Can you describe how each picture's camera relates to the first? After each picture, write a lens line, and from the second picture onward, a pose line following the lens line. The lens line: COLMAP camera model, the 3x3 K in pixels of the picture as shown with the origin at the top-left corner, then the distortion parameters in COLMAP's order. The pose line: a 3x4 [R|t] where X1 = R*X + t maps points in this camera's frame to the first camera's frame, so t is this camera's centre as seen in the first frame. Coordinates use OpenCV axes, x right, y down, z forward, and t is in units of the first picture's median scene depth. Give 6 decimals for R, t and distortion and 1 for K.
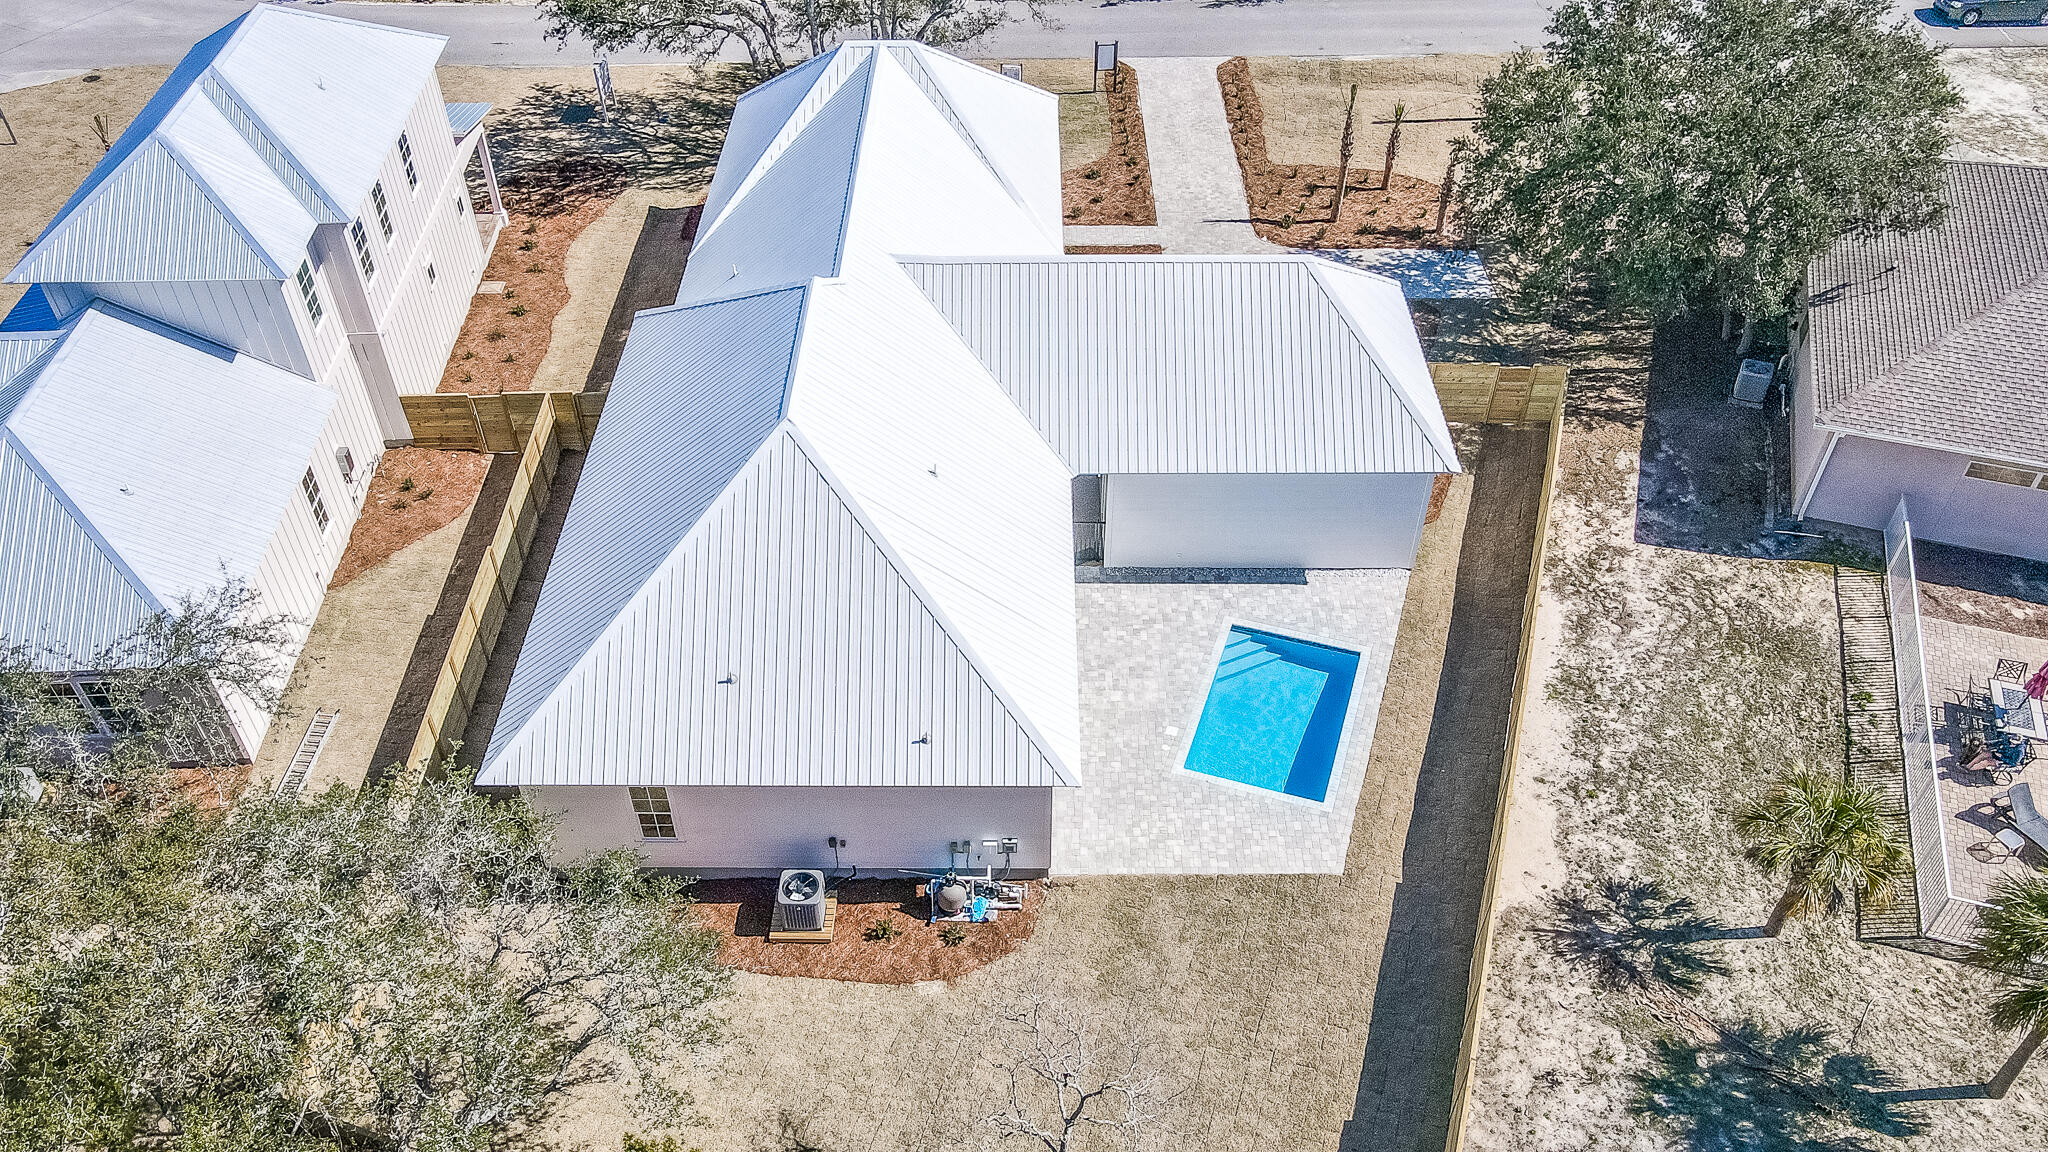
lens RADIAL K [[1522.9, 0, 1017.7], [0, 1522.9, 685.5], [0, 0, 1]] dist [0.009910, 0.001814]
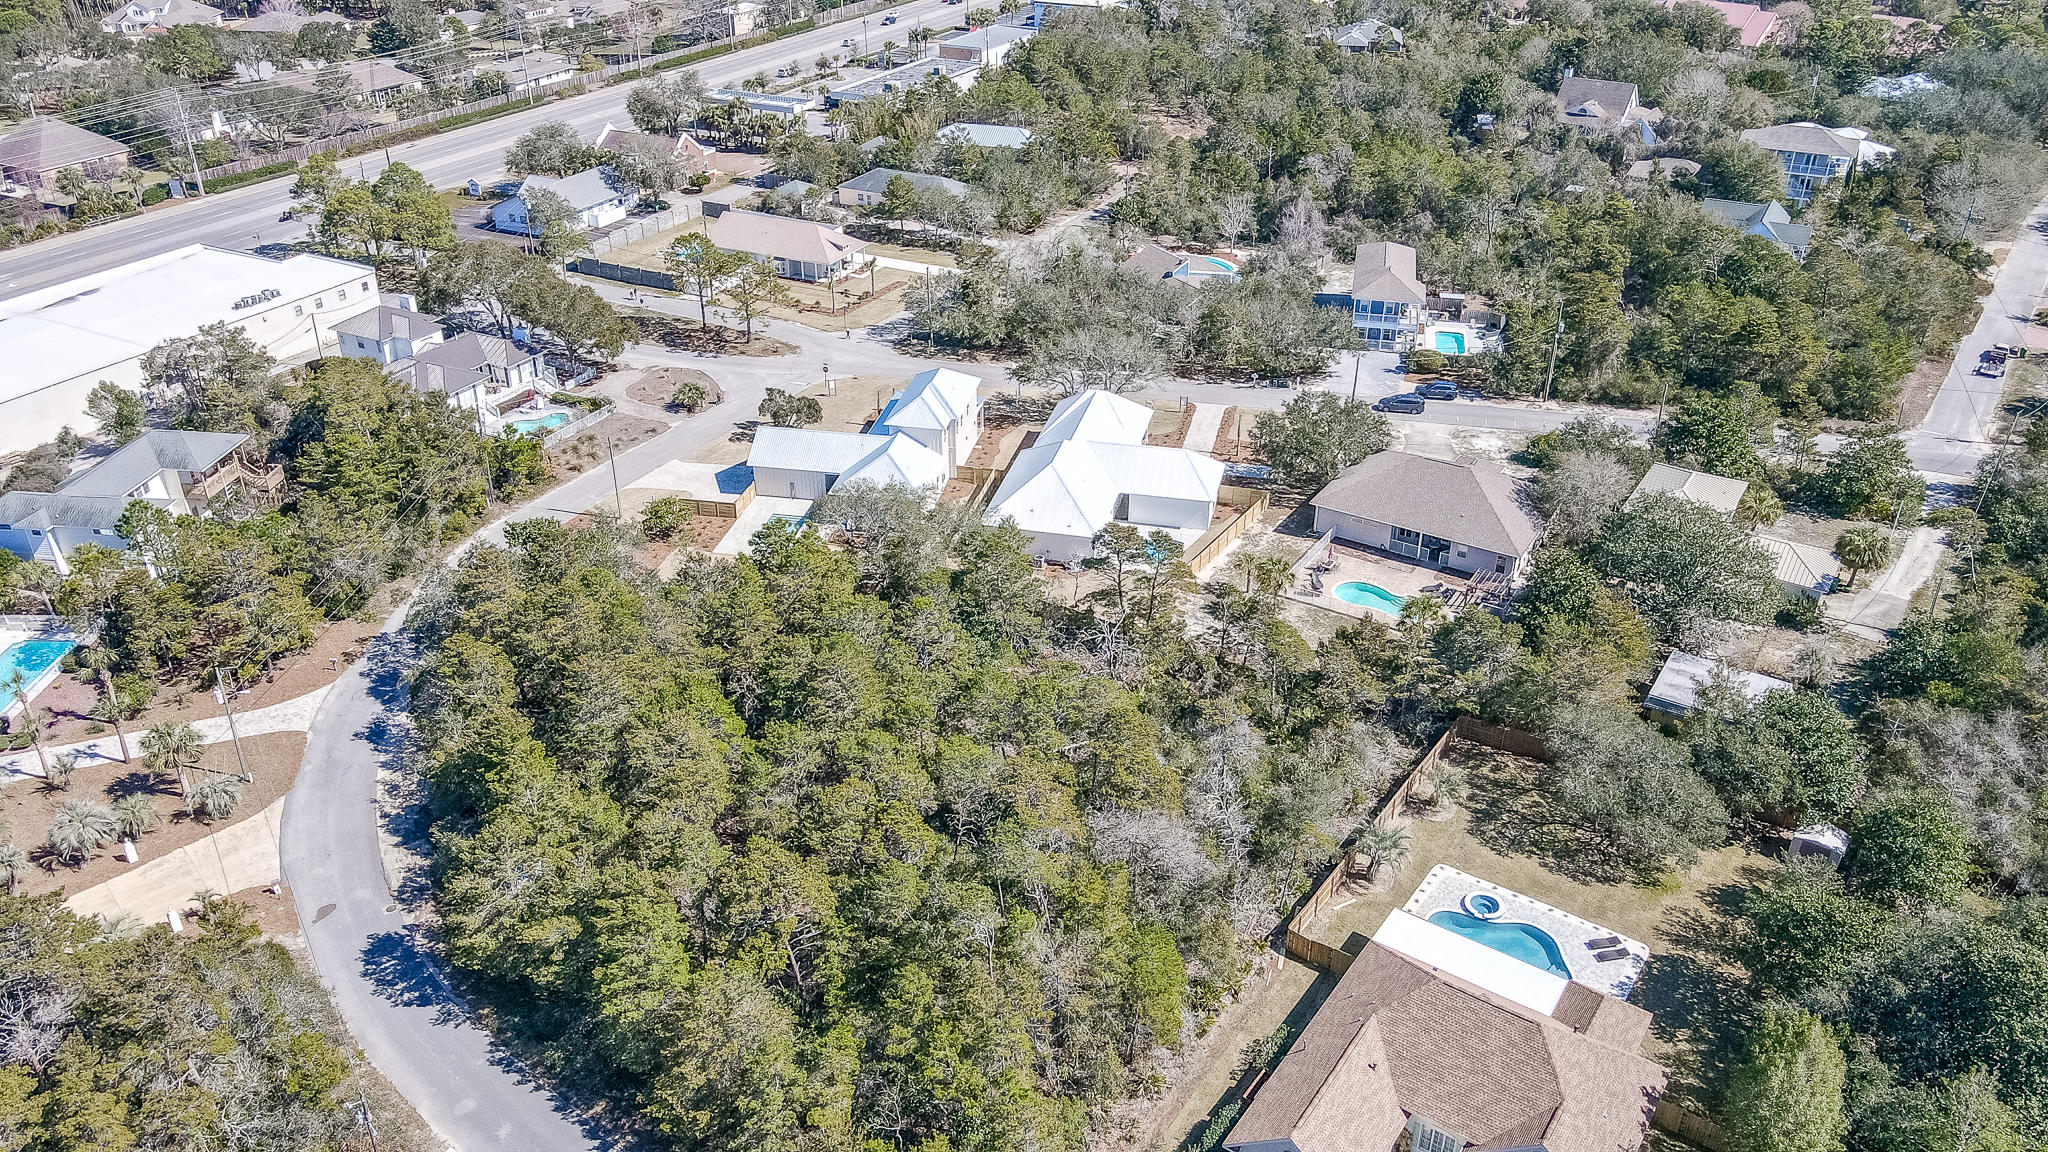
lens RADIAL K [[1531.9, 0, 1024.0], [0, 1531.9, 576.0], [0, 0, 1]] dist [-0.010116, 0.043272]
pose [[0.972733, 0.116429, -0.200588, 0.577607], [-0.165645, 0.954108, -0.249480, 1.039077], [0.162336, 0.275904, 0.947377, -2.615259]]
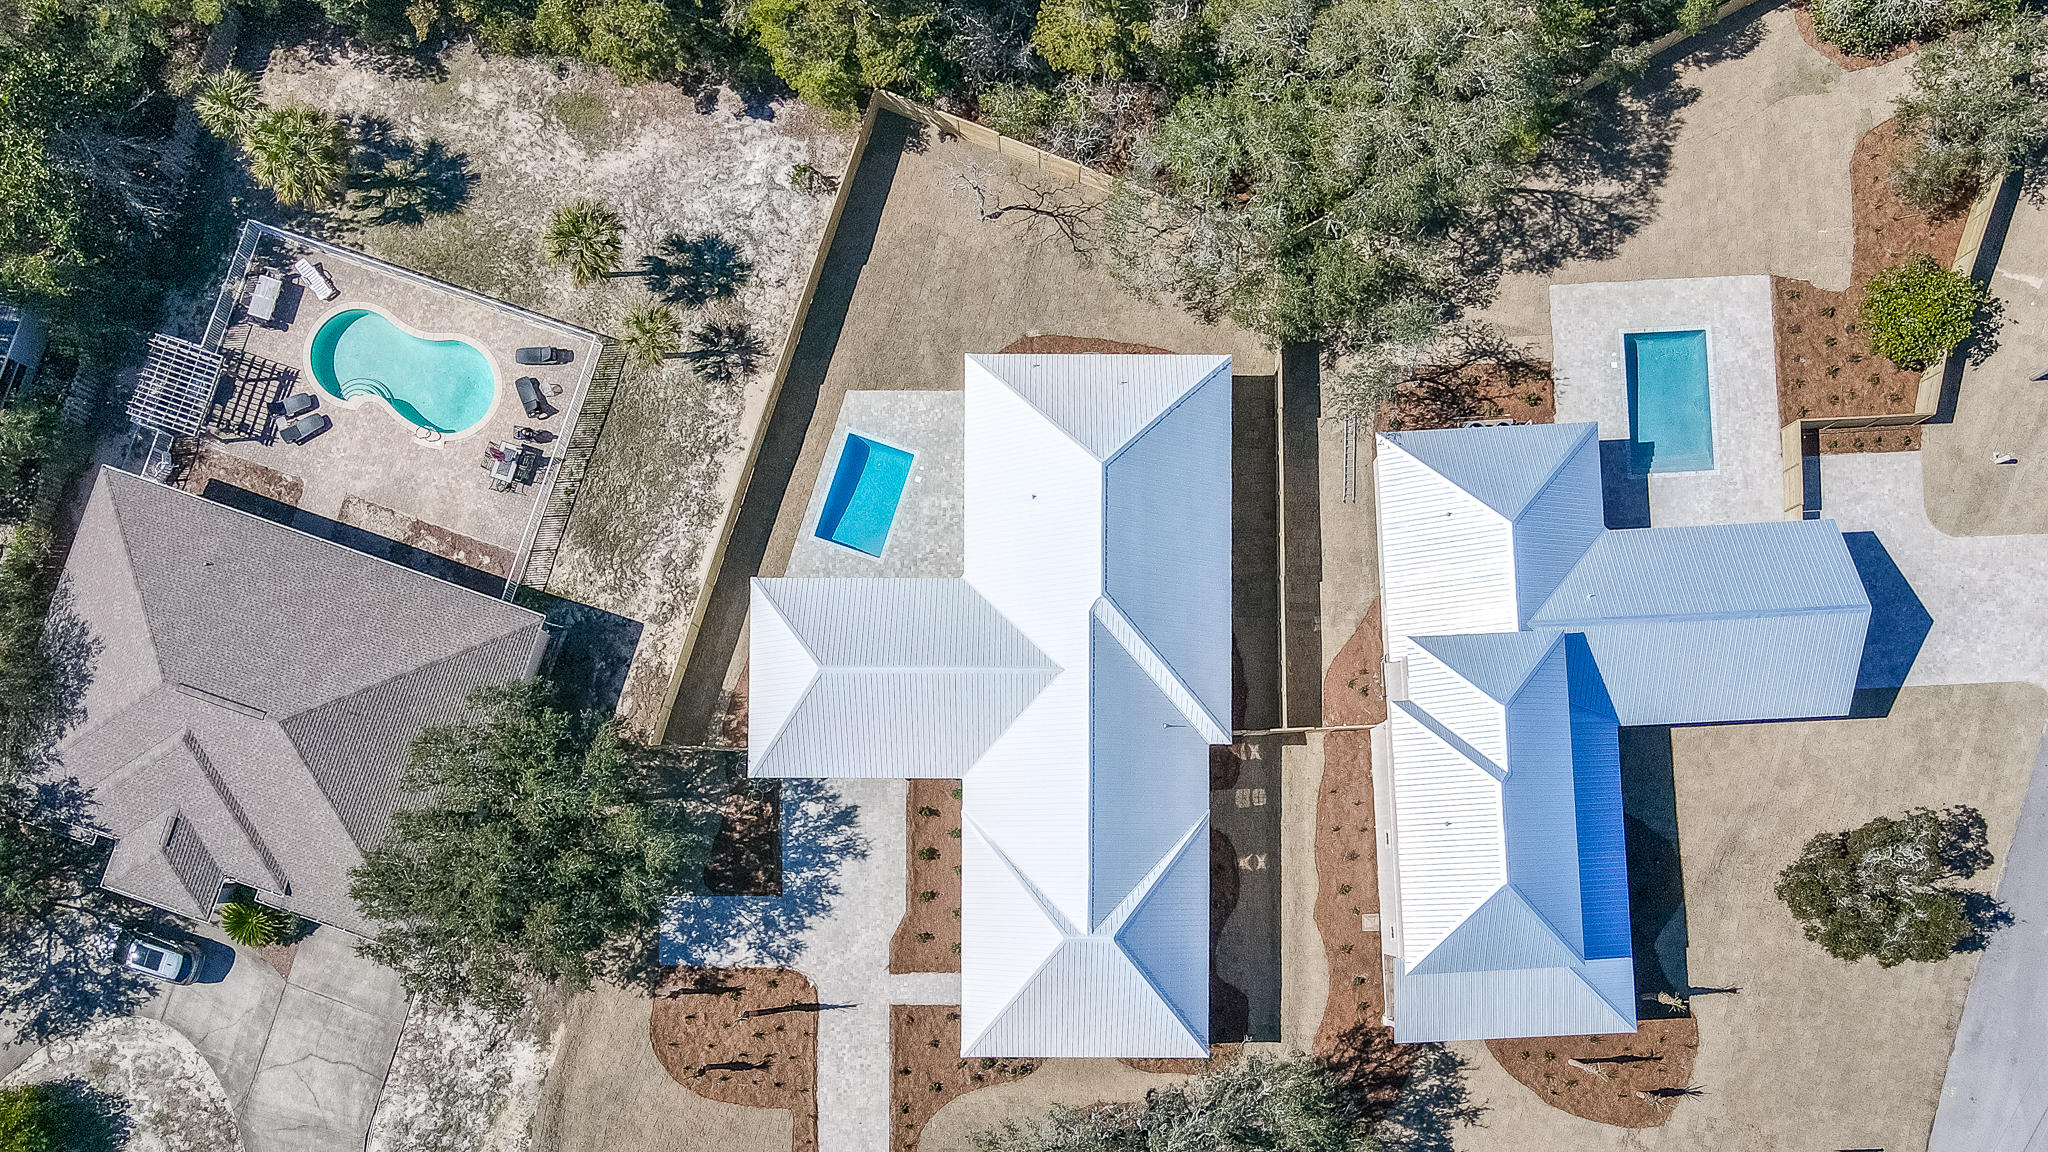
lens RADIAL K [[1531.9, 0, 1024.0], [0, 1531.9, 576.0], [0, 0, 1]] dist [-0.010116, 0.043272]
pose [[-1.000000, 0.000788, 0.000000, -0.032345], [-0.000530, -0.672689, 0.739925, -1.340313], [0.000583, 0.739925, 0.672689, -0.223176]]
